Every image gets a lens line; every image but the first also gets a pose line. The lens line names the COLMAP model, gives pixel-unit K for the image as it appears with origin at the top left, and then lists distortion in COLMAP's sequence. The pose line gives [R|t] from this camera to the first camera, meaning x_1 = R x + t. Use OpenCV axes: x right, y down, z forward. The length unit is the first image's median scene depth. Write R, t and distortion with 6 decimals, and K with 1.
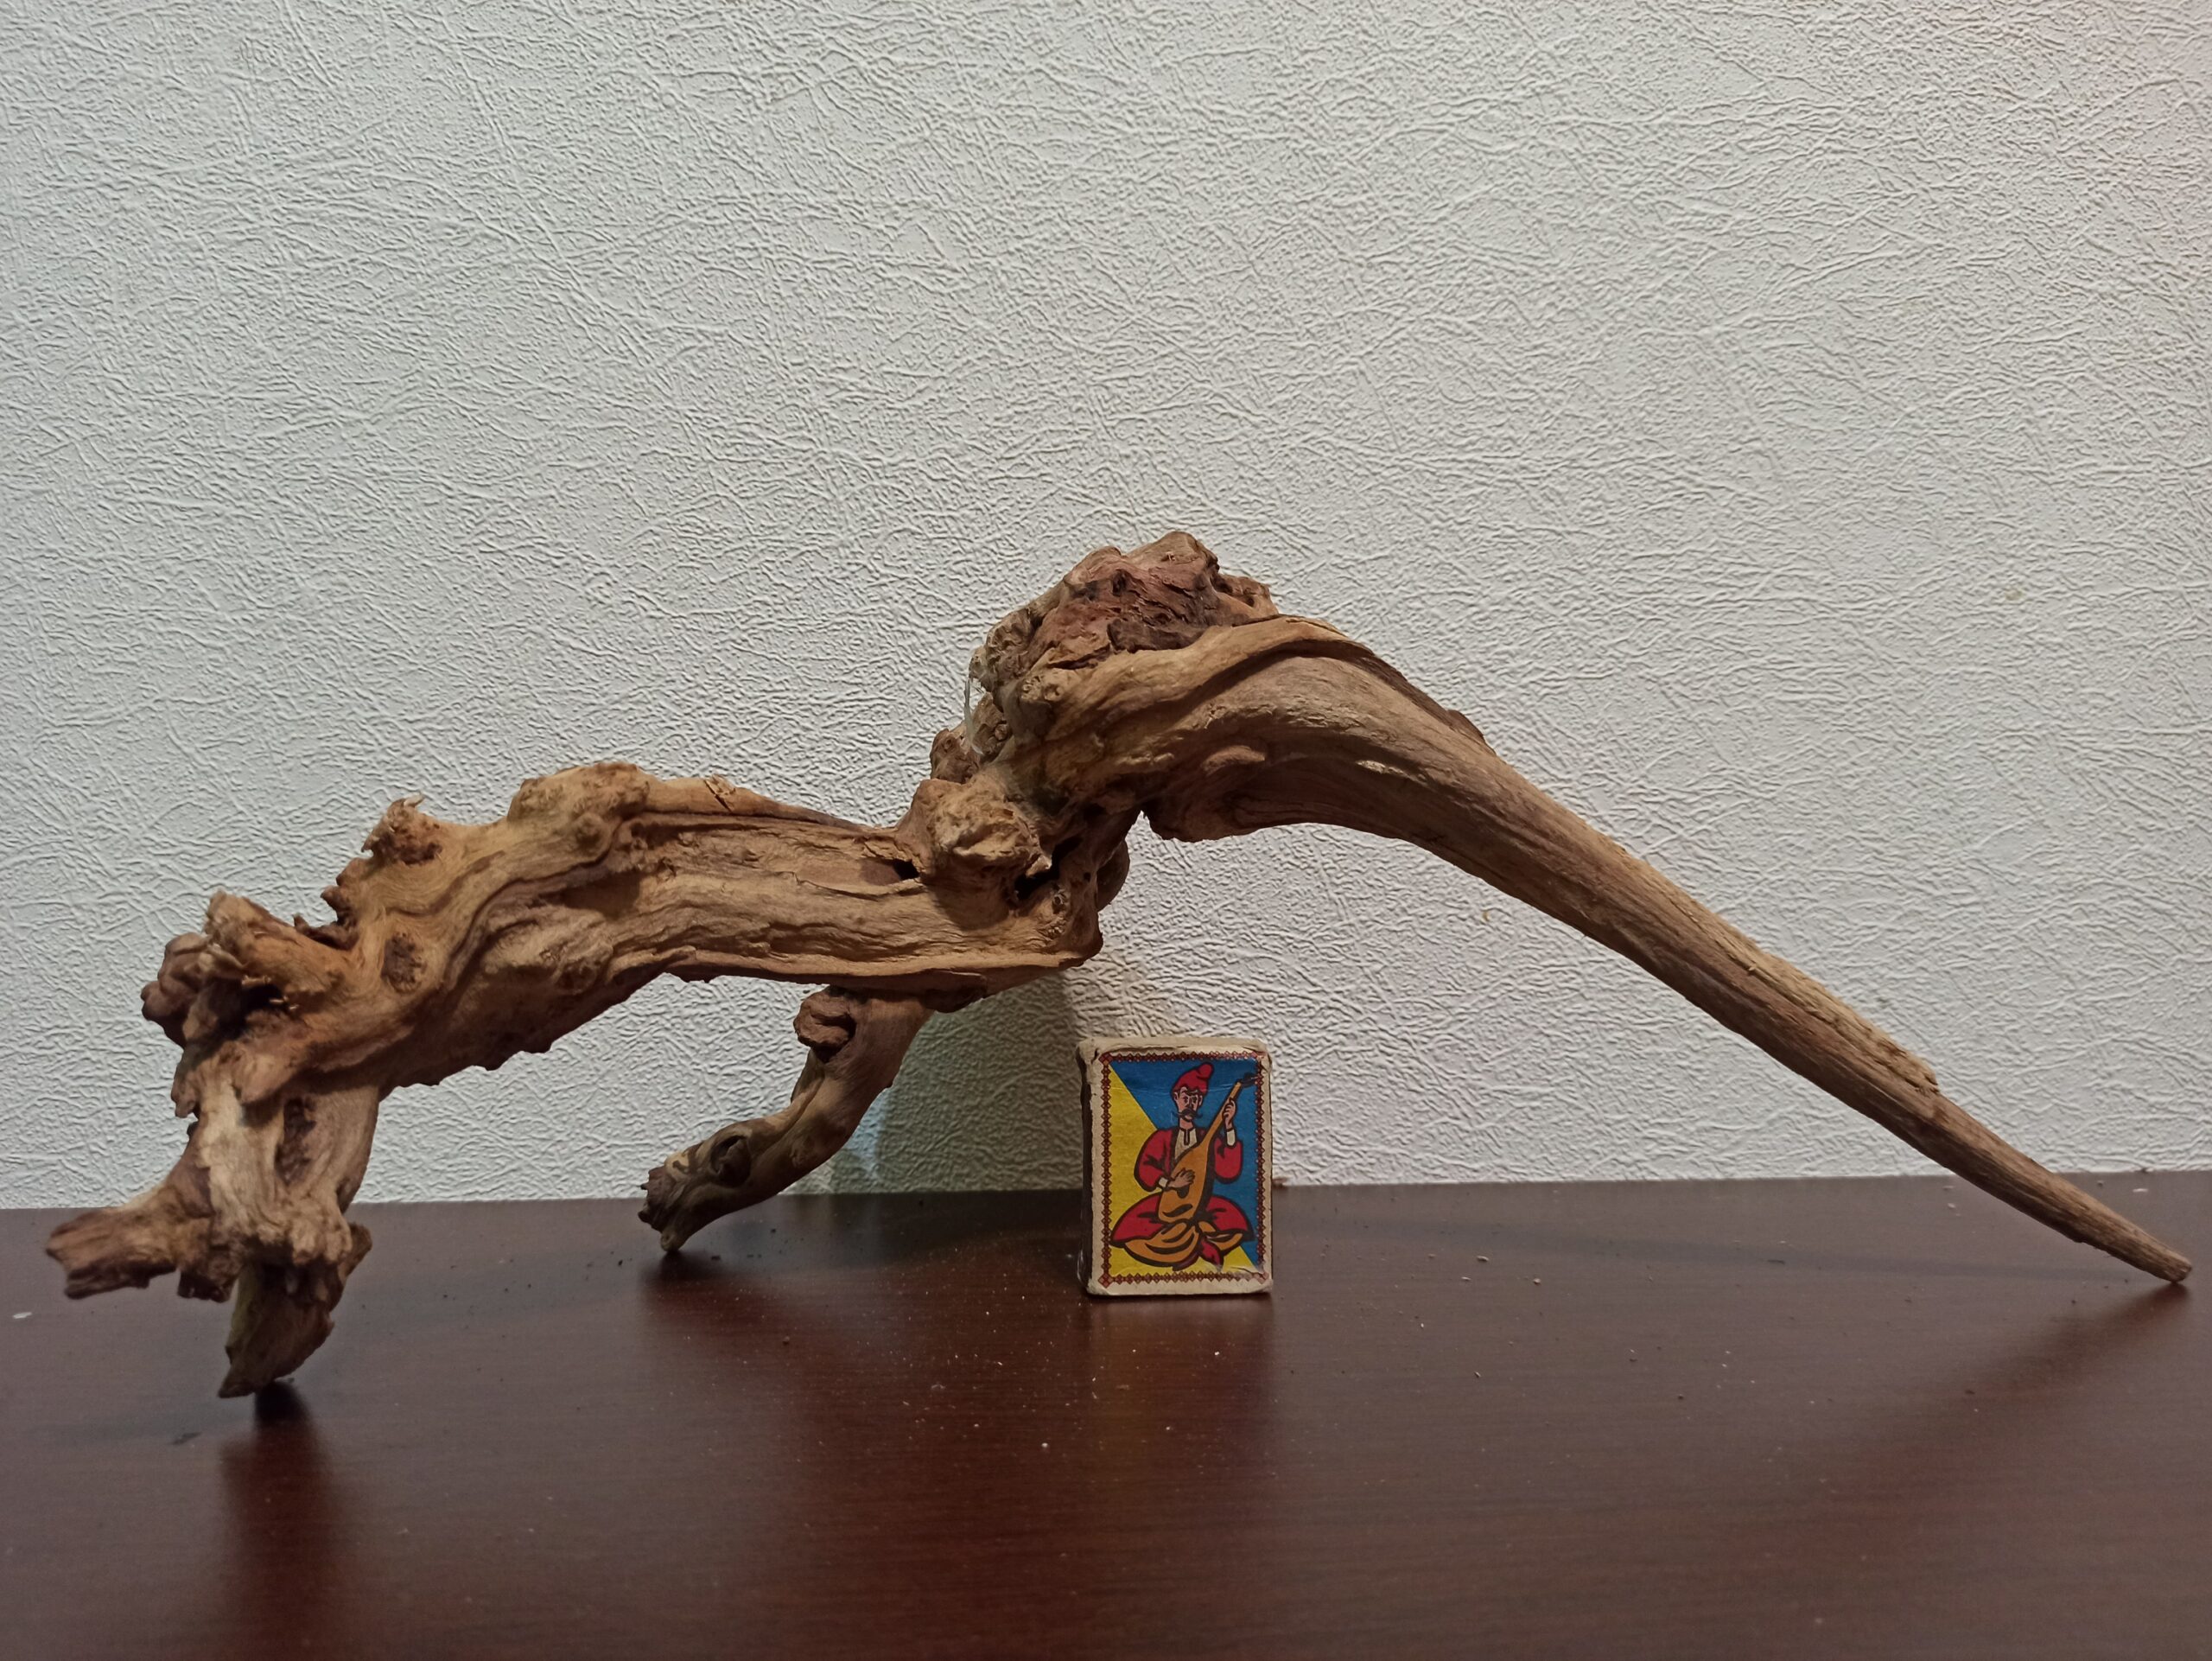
lens RADIAL K [[1675.9, 0, 1105.1], [0, 1675.9, 827.1], [0, 0, 1]] dist [0.021650, -0.044528]
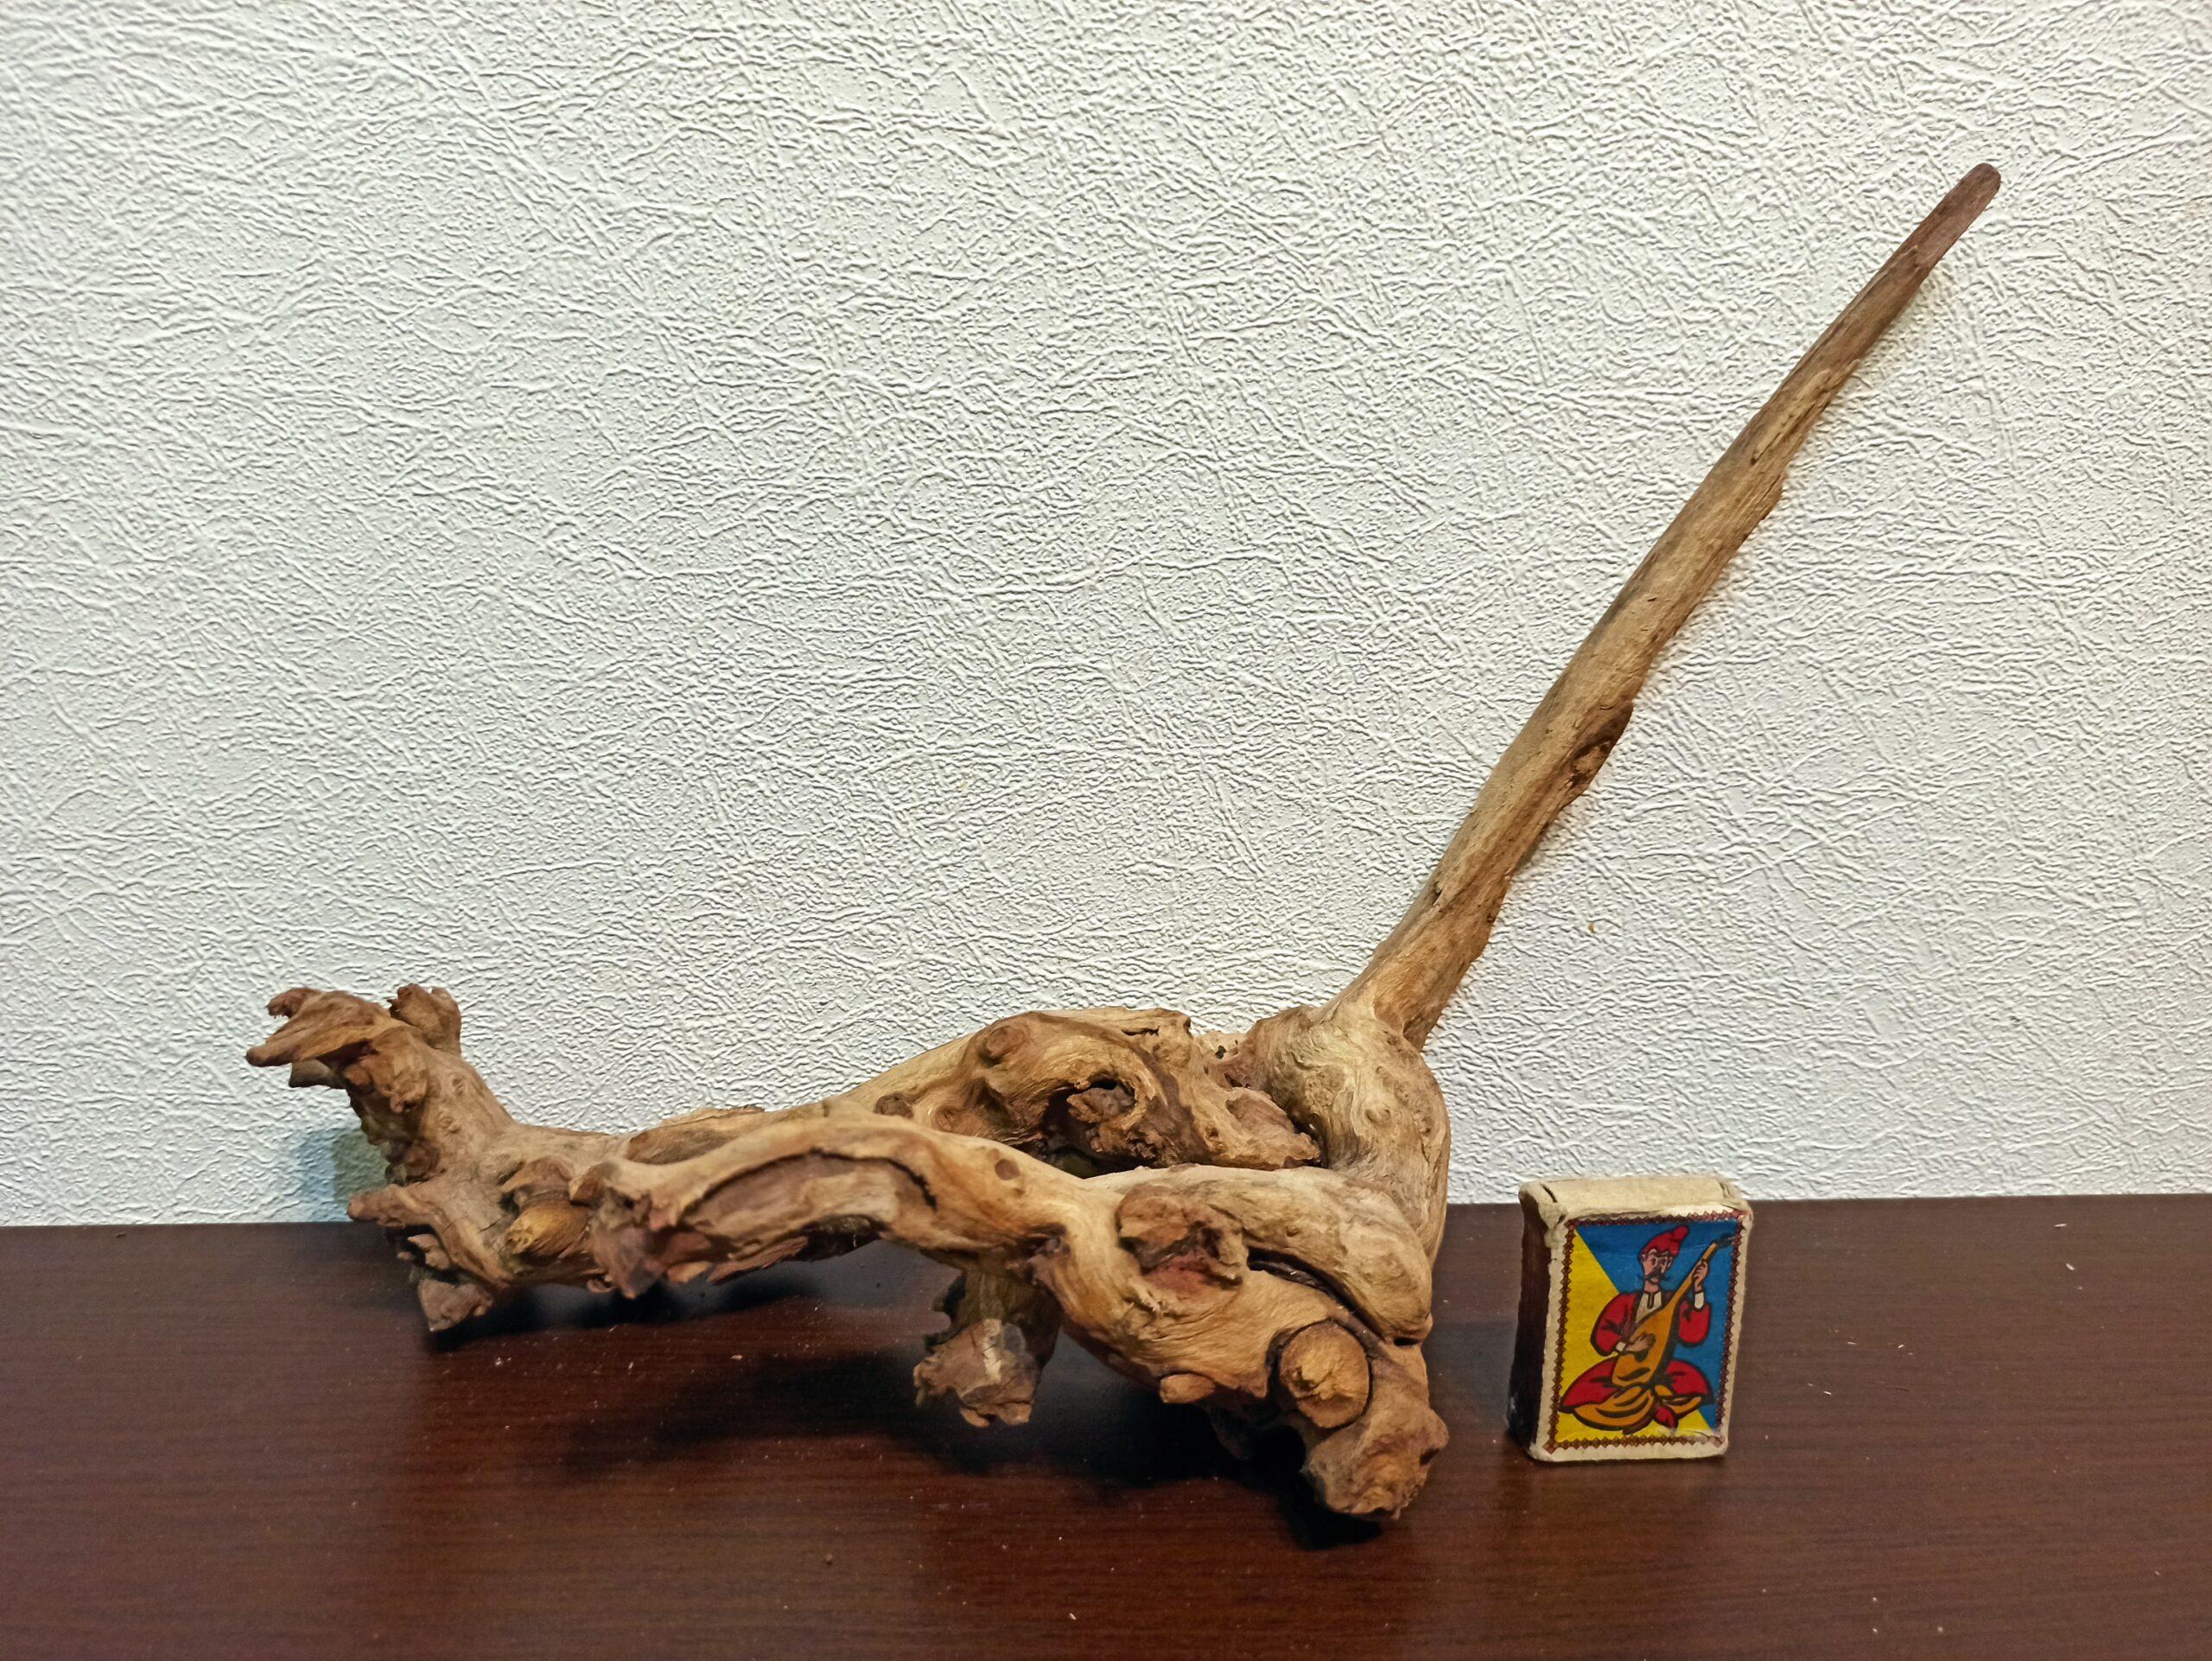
lens RADIAL K [[1675.9, 0, 1094.1], [0, 1675.9, 834.9], [0, 0, 1]] dist [0.021650, -0.044528]
pose [[0.999523, 0.020098, 0.023440, -0.058184], [-0.025266, 0.968754, 0.246735, -0.209828], [-0.017749, -0.247210, 0.968799, 0.163758]]
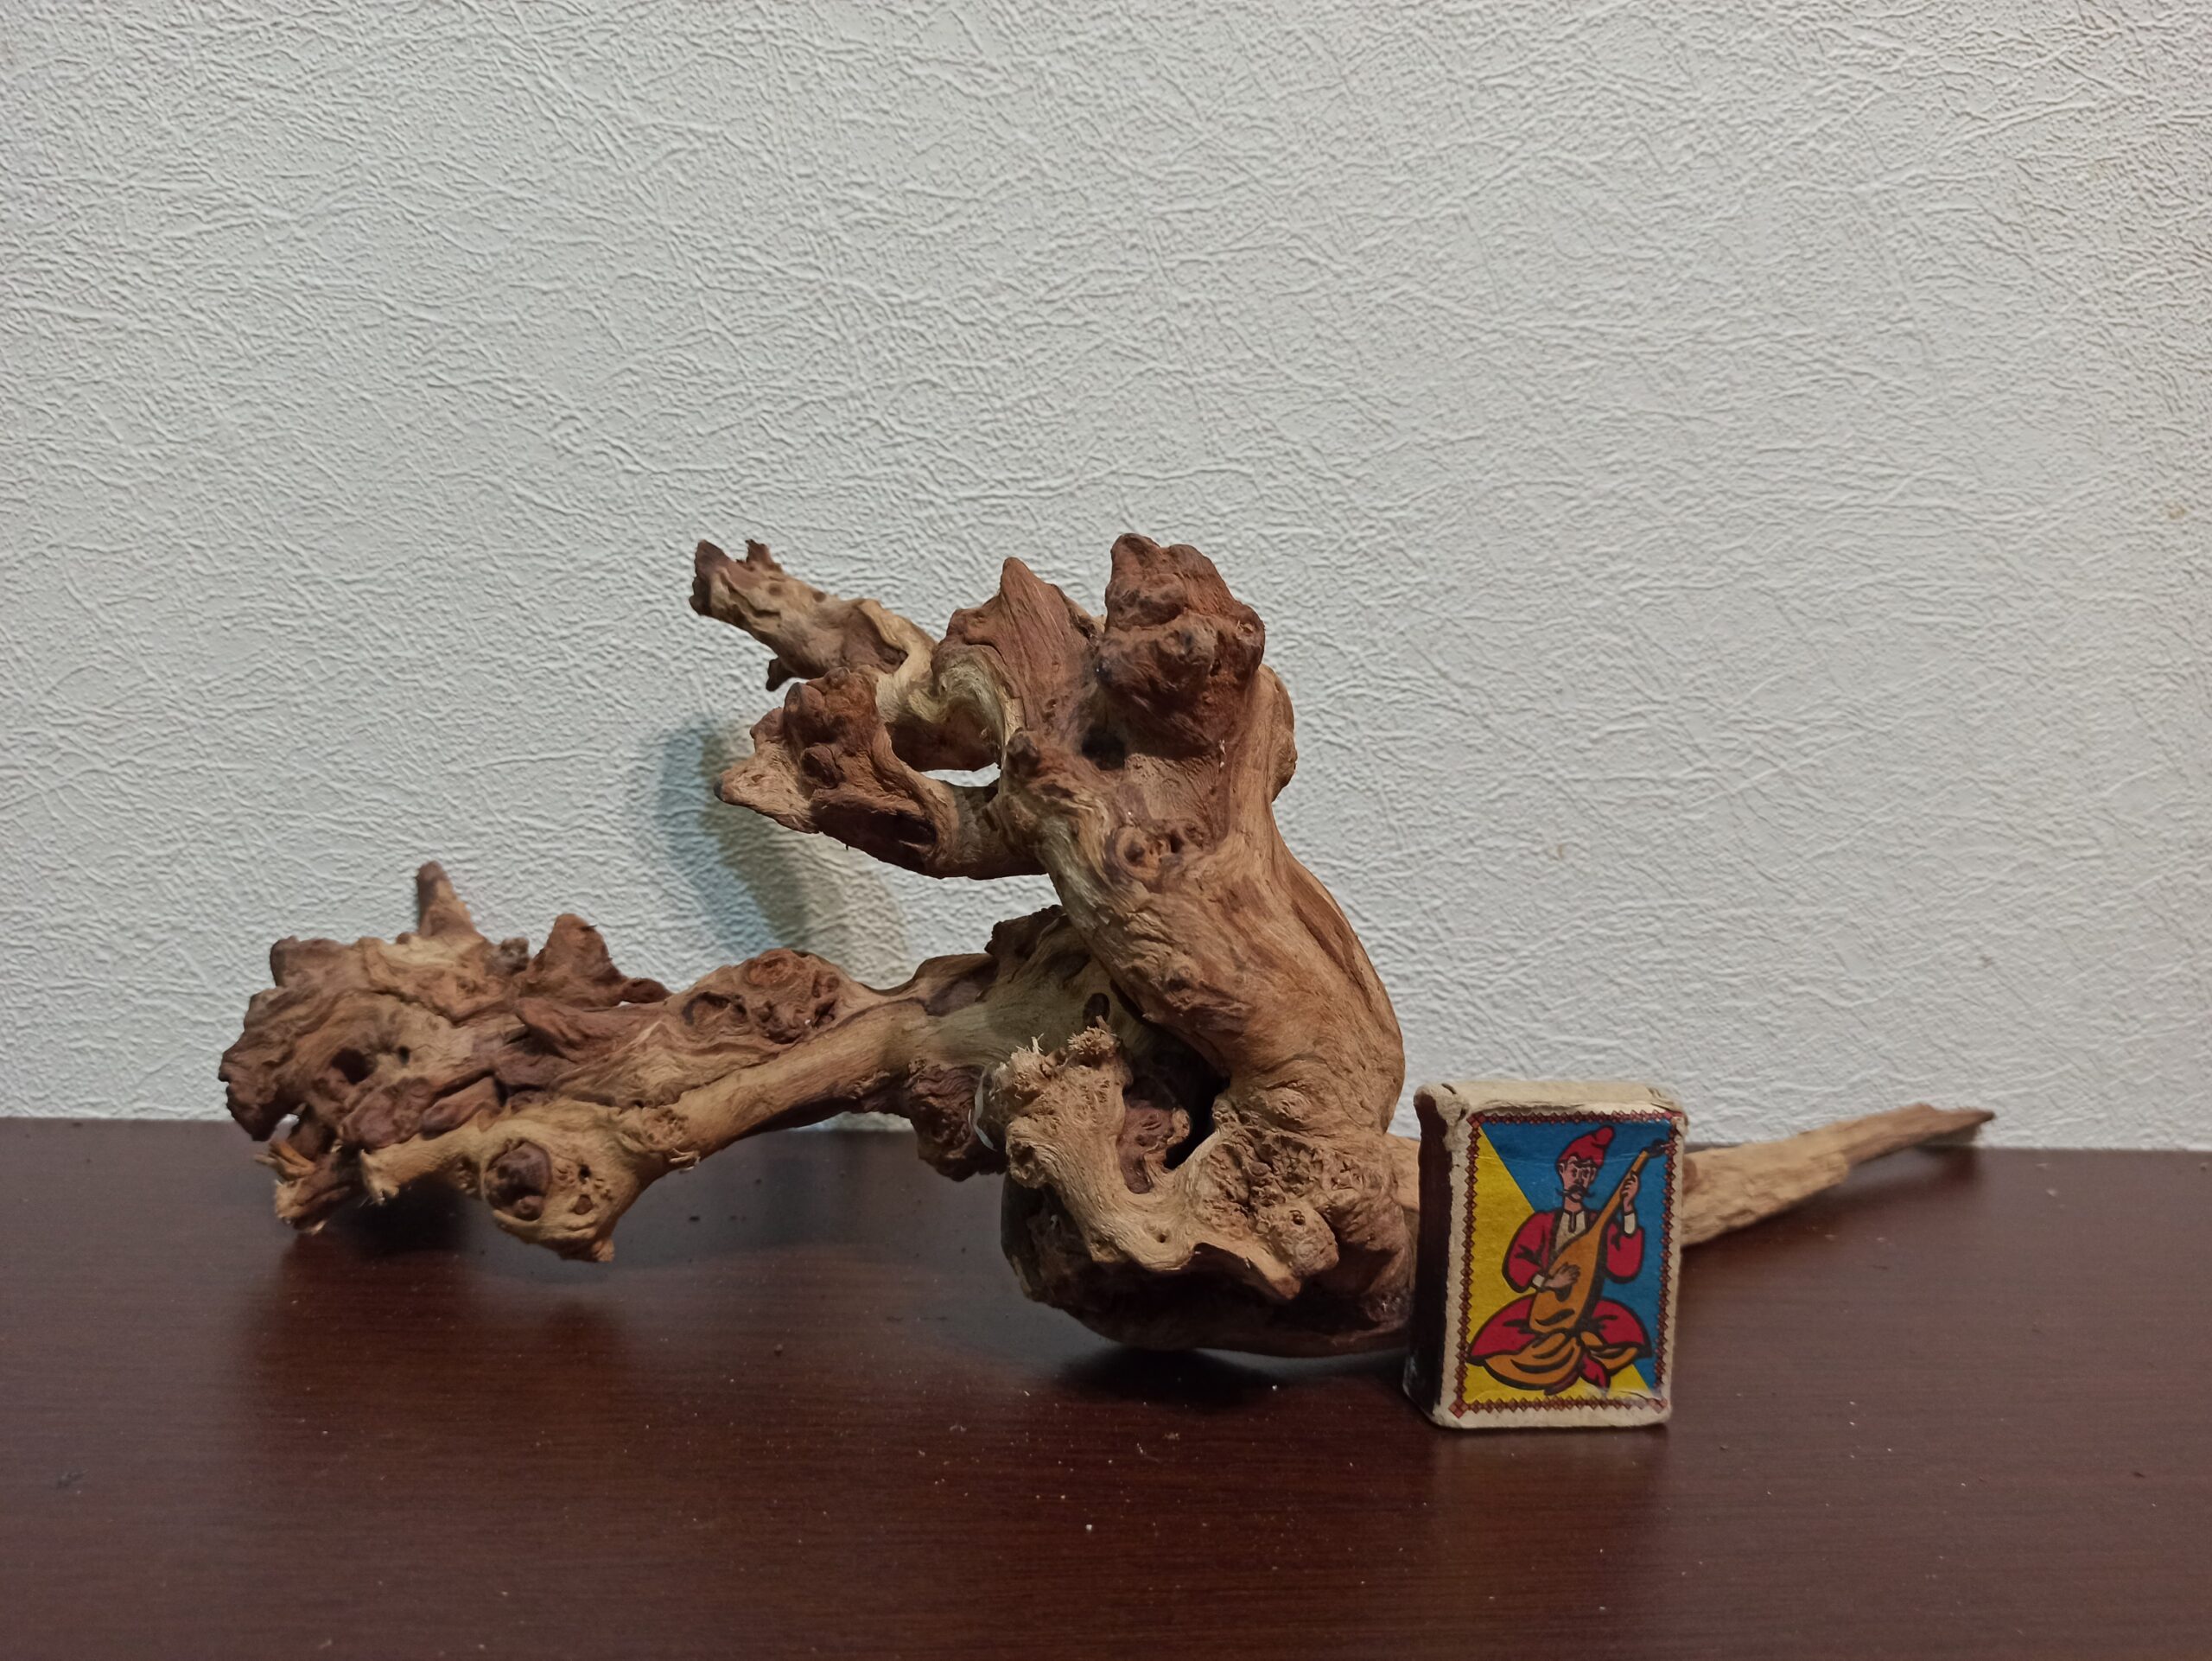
lens RADIAL K [[1675.9, 0, 1099.1], [0, 1675.9, 832.6], [0, 0, 1]] dist [0.021650, -0.044528]
pose [[0.998965, 0.040001, 0.021638, -0.039649], [-0.042097, 0.993357, 0.107093, -0.043020], [-0.017211, -0.107893, 0.994013, 0.117404]]
